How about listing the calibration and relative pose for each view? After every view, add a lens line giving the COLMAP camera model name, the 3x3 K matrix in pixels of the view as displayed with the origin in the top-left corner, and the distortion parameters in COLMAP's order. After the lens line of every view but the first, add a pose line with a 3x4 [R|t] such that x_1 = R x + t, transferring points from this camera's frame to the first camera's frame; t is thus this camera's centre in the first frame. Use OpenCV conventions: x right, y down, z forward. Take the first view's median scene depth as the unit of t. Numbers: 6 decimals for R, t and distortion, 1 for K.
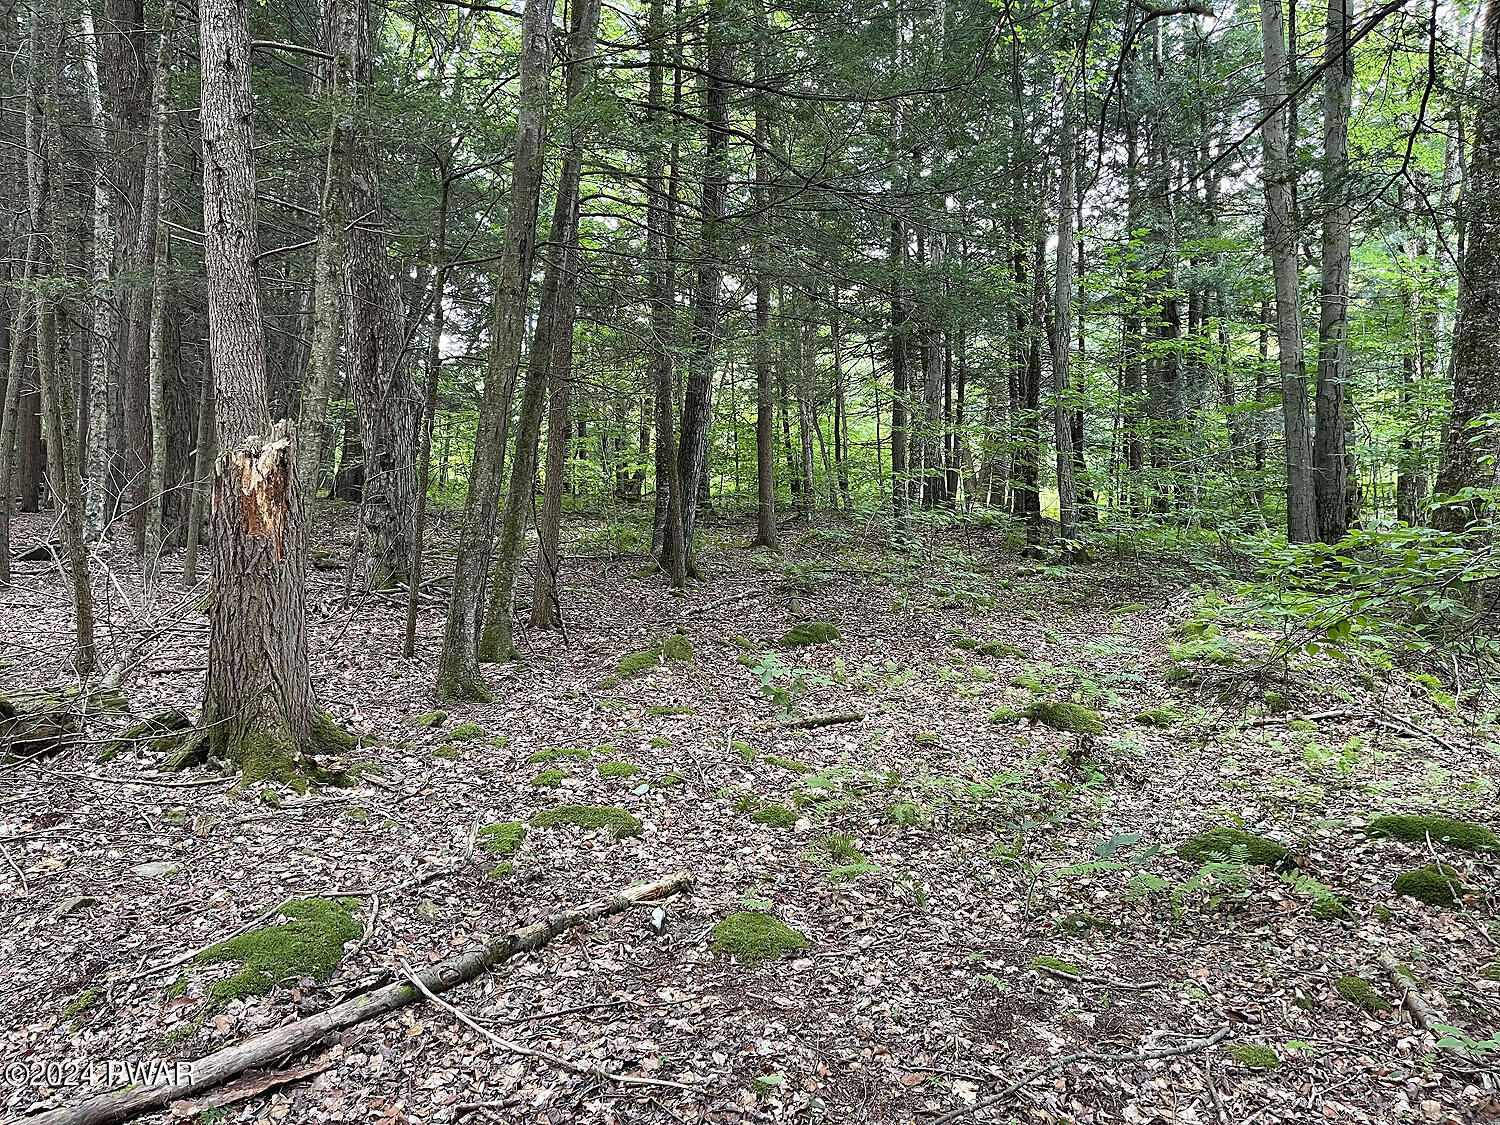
lens RADIAL K [[1129.1, 0, 748.3], [0, 1129.1, 569.3], [0, 0, 1]] dist [0.014179, 0.003125]
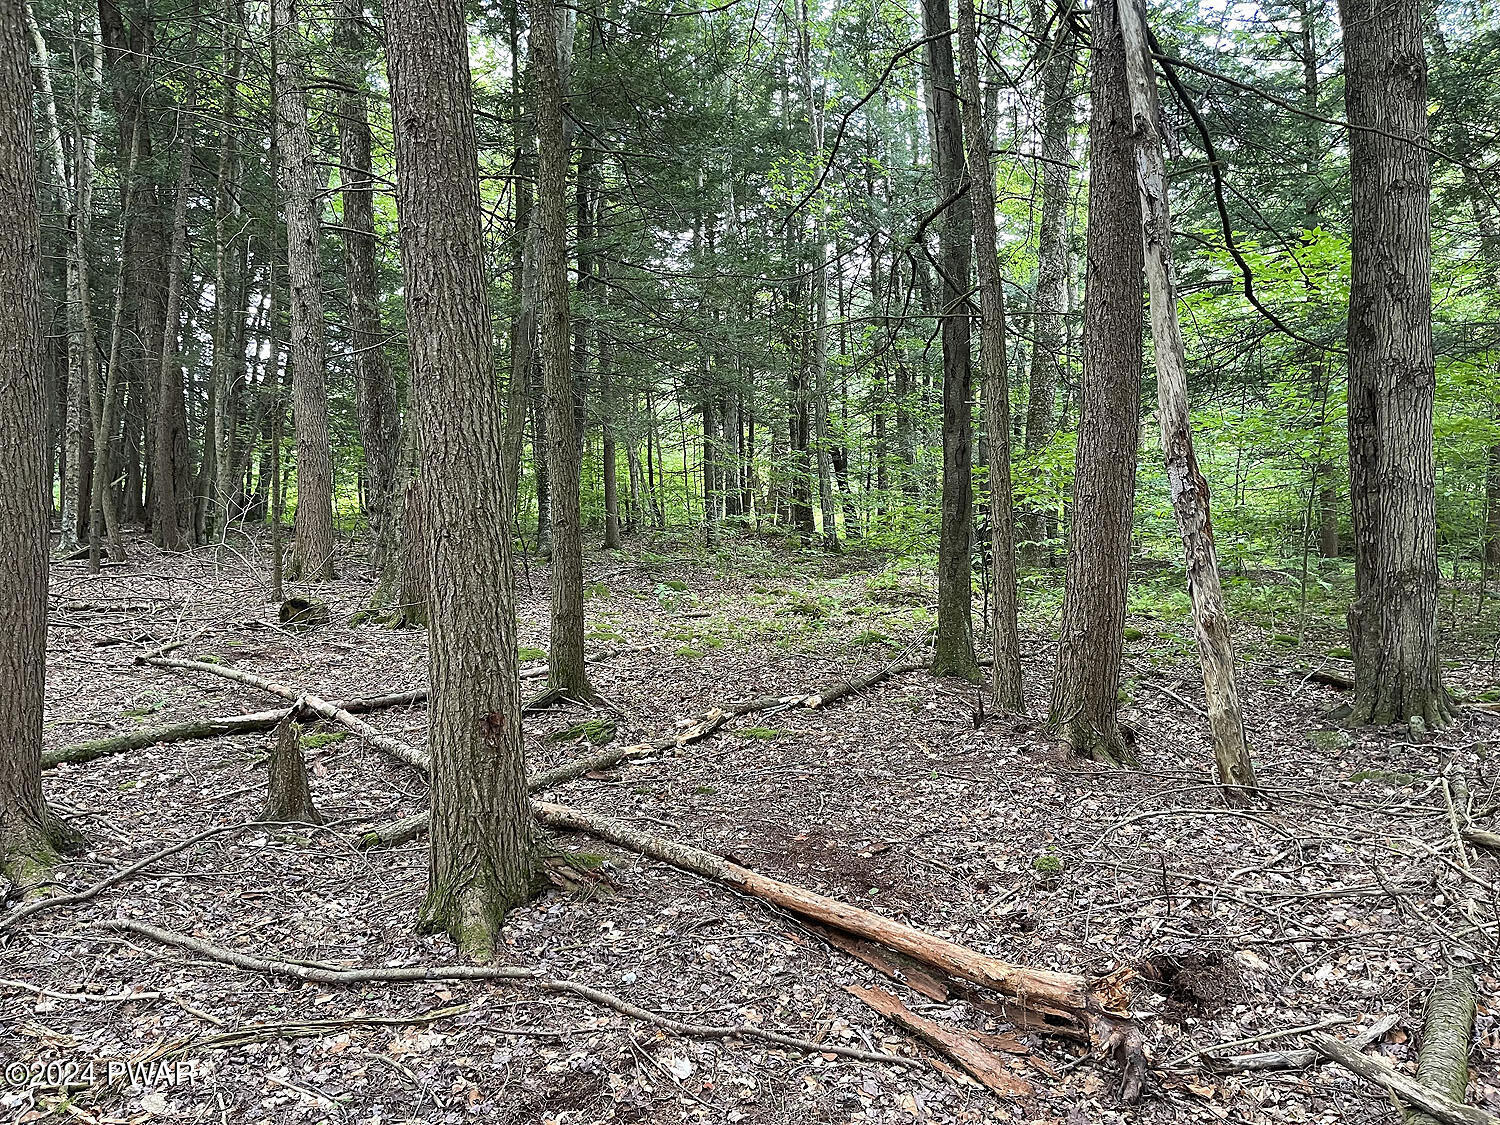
lens RADIAL K [[1129.1, 0, 752.9], [0, 1129.1, 562.7], [0, 0, 1]] dist [0.014179, 0.003125]
pose [[0.982370, -0.015736, 0.186283, -0.056320], [0.021271, 0.999389, -0.027749, 0.029478], [-0.185733, 0.031223, 0.982104, -0.278011]]
